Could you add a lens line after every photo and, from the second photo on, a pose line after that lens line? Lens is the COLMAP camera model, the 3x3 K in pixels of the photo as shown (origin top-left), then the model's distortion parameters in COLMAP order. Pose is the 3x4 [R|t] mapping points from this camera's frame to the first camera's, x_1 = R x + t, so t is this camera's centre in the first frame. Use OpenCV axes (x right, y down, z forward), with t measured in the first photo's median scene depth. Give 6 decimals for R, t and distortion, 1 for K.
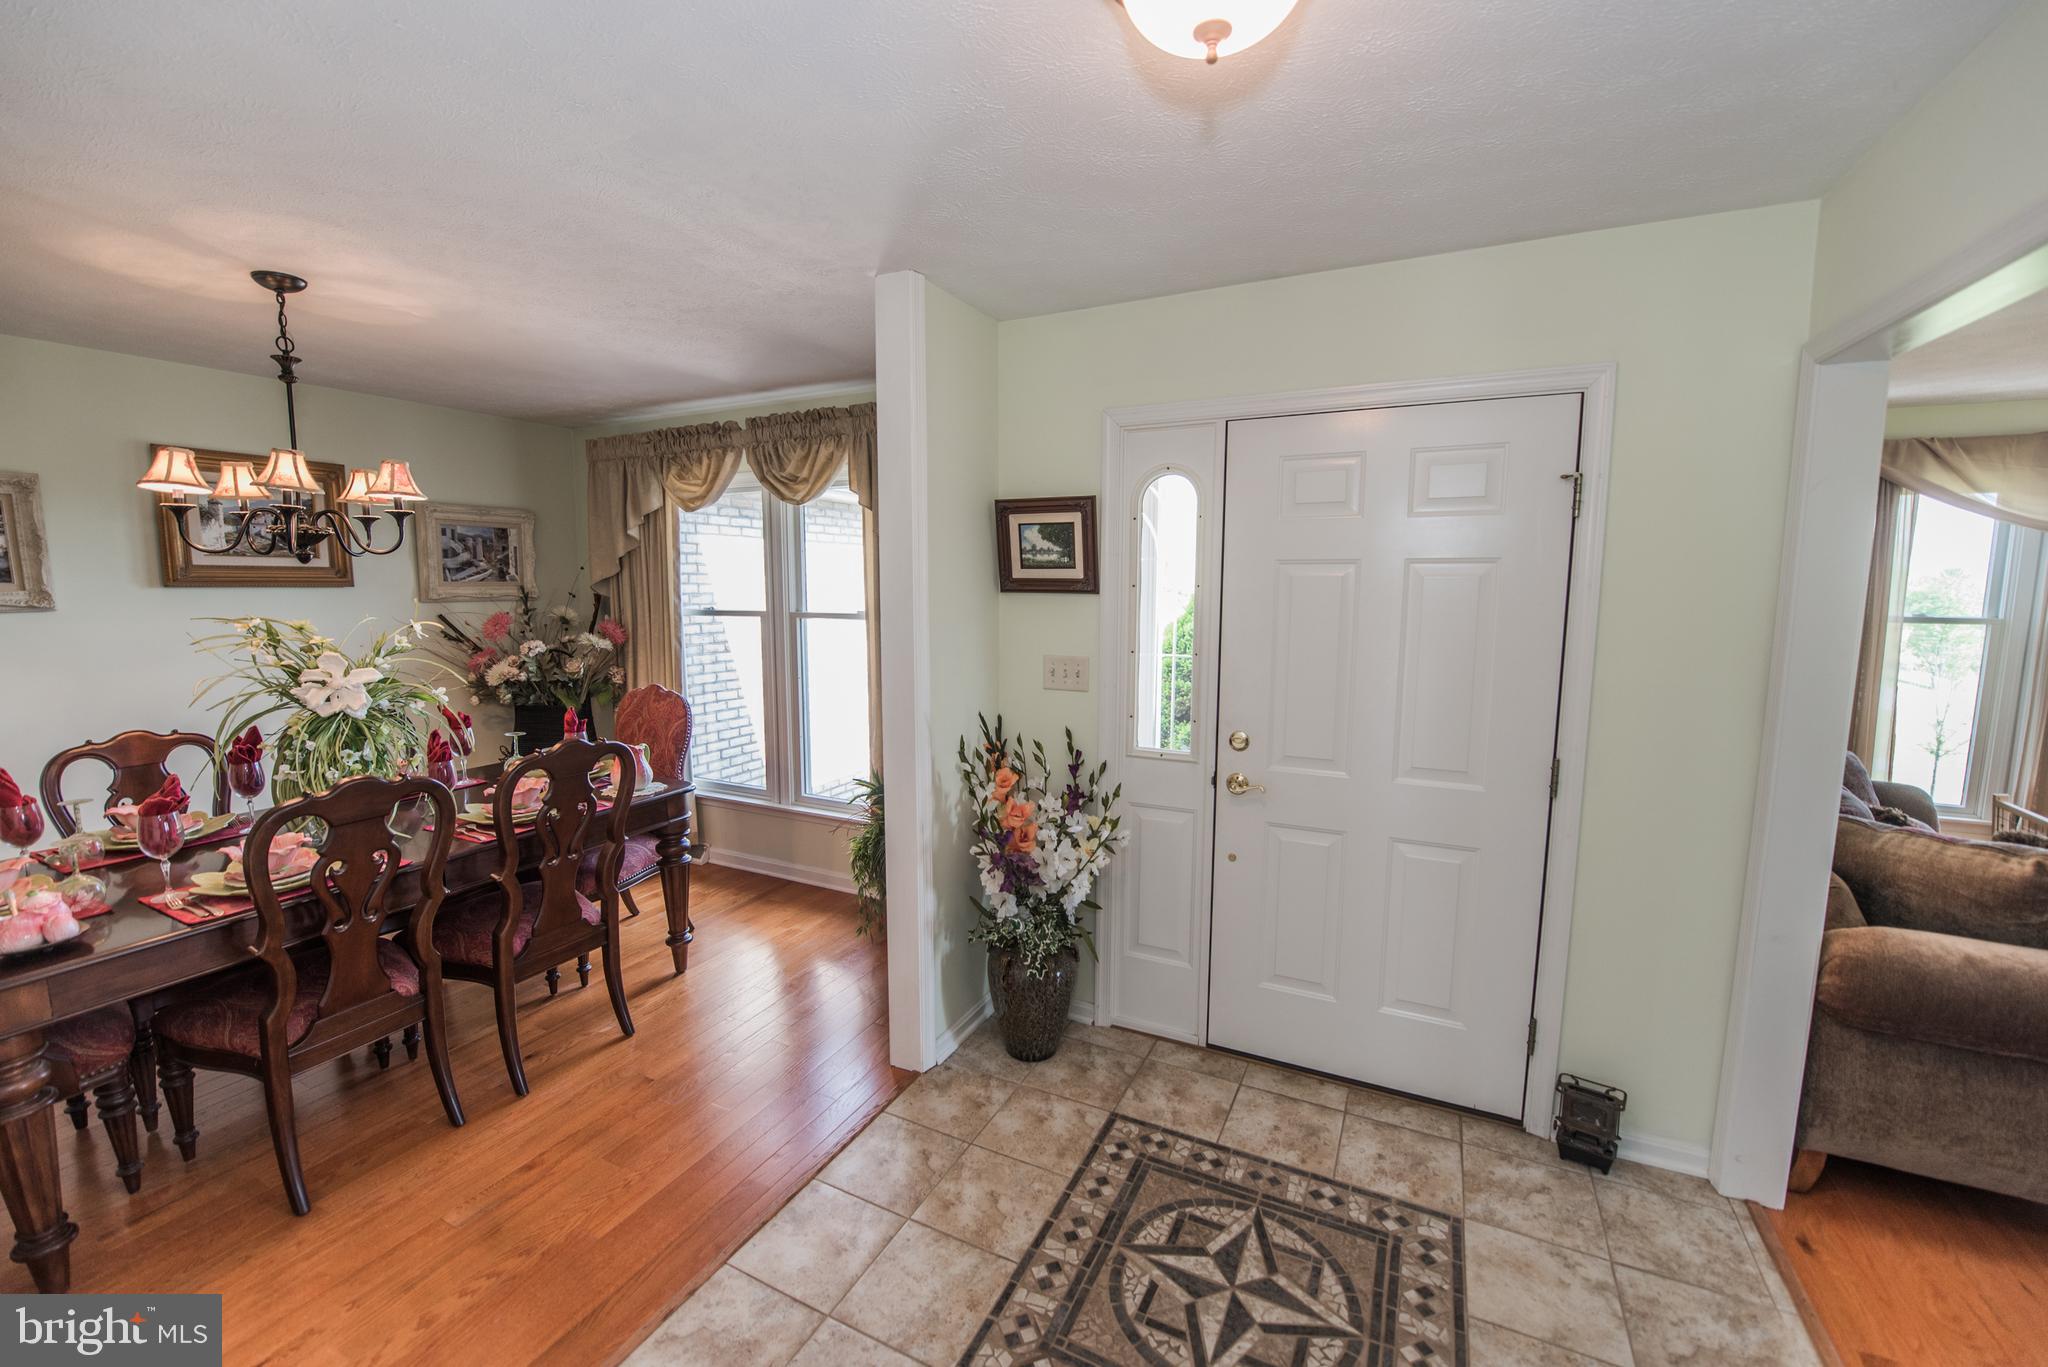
lens RADIAL K [[817.2, 0, 1024.0], [0, 817.2, 683.5], [0, 0, 1]] dist [-0.017154, -0.002493]
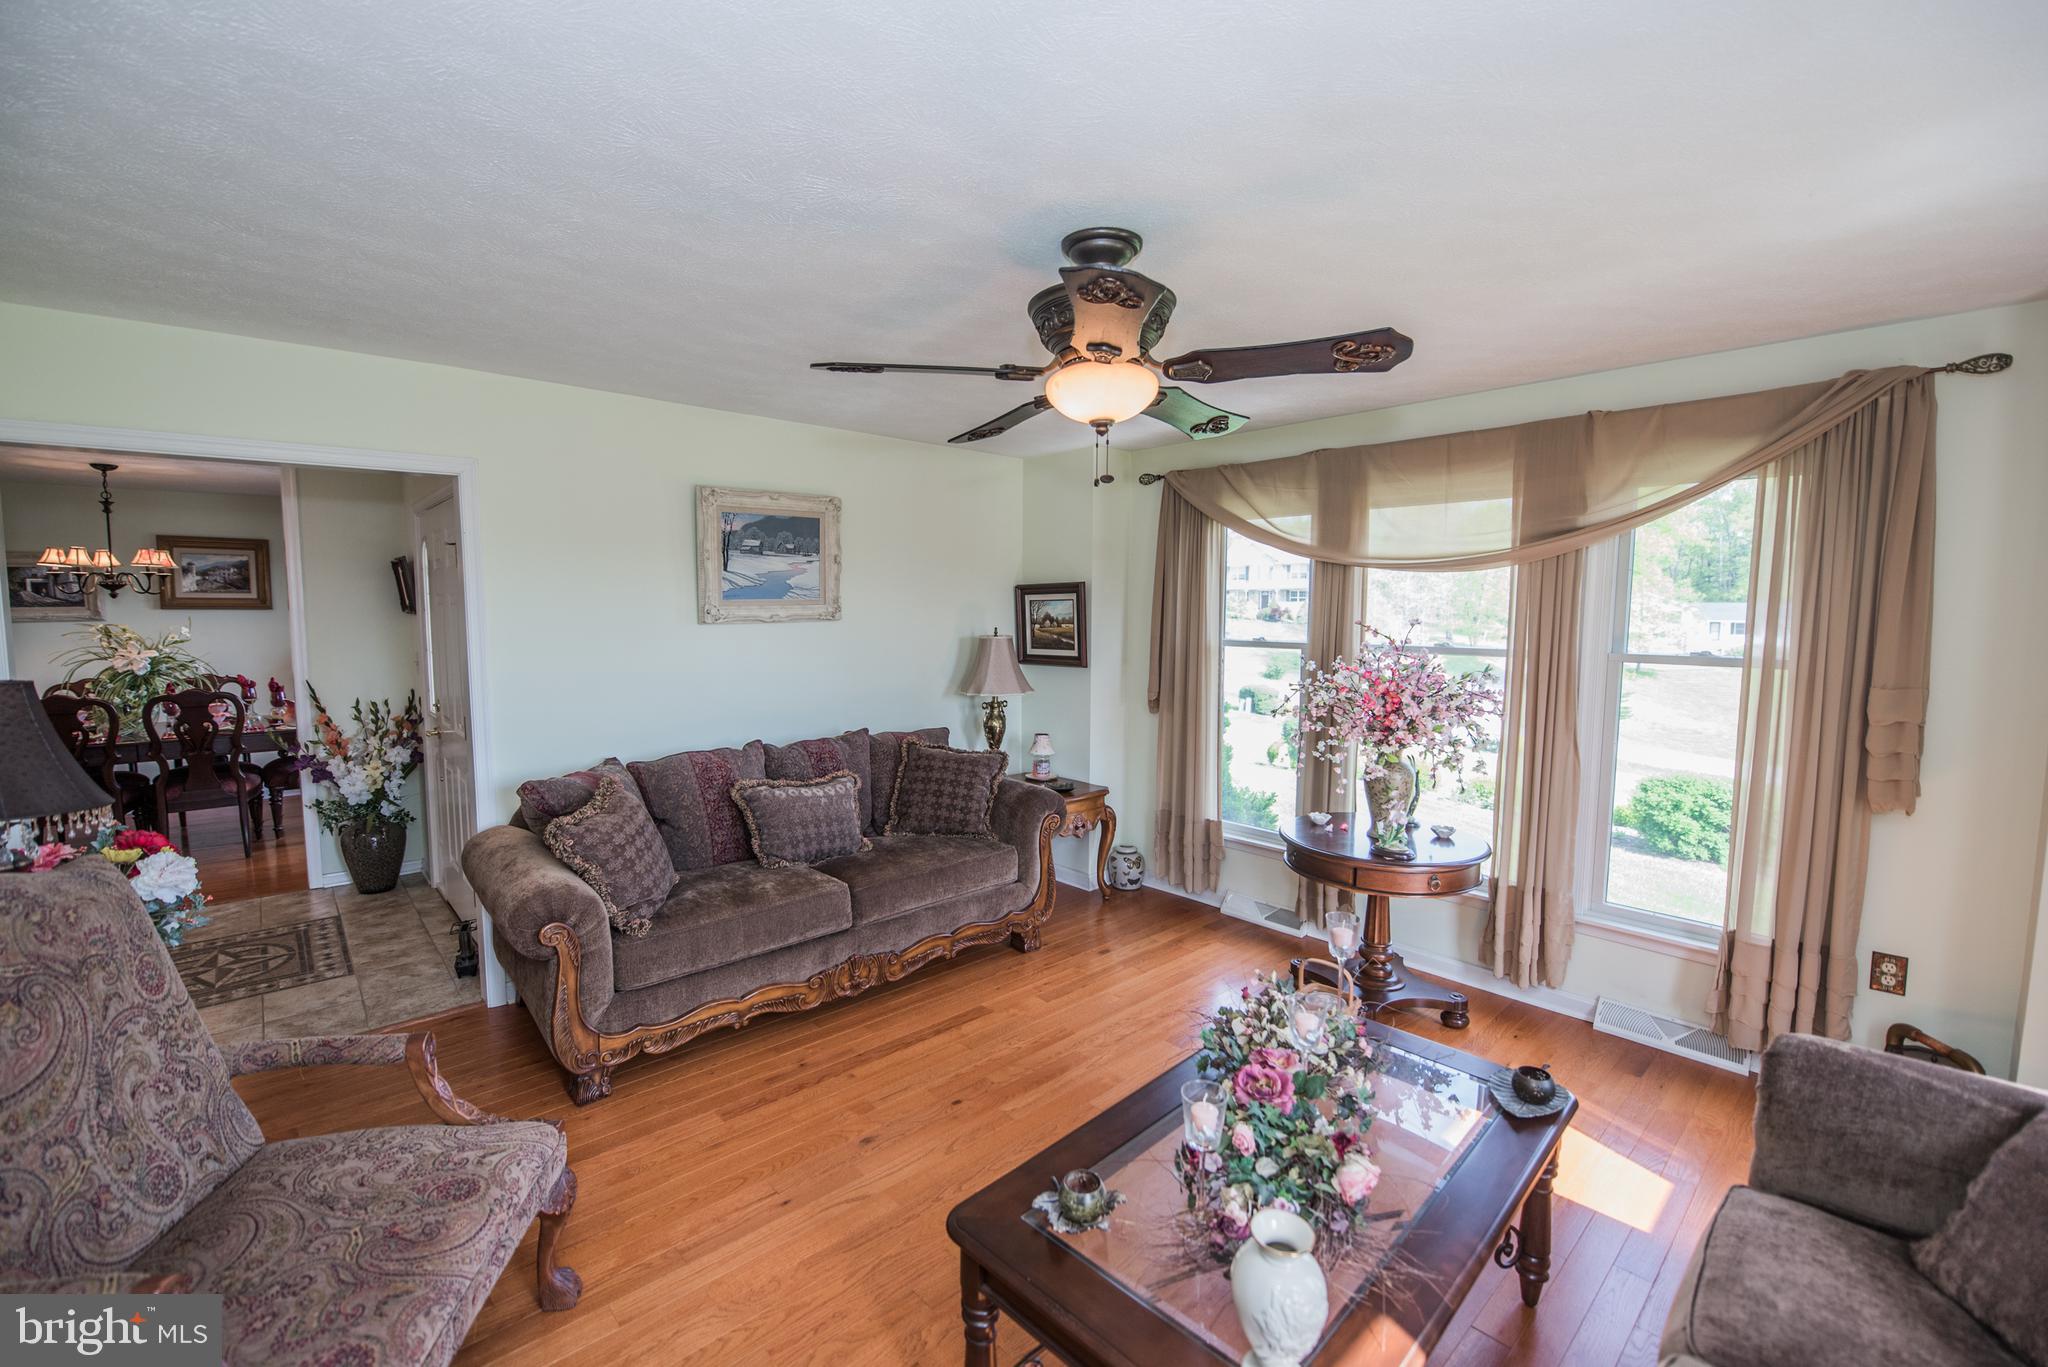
lens RADIAL K [[855.1, 0, 1024.0], [0, 855.1, 683.5], [0, 0, 1]] dist [-0.019453, -0.000321]
pose [[0.933591, 0.034579, -0.356669, 1.874096], [-0.046058, 0.998657, -0.023738, 0.011465], [0.355369, 0.038589, 0.933929, -0.153867]]
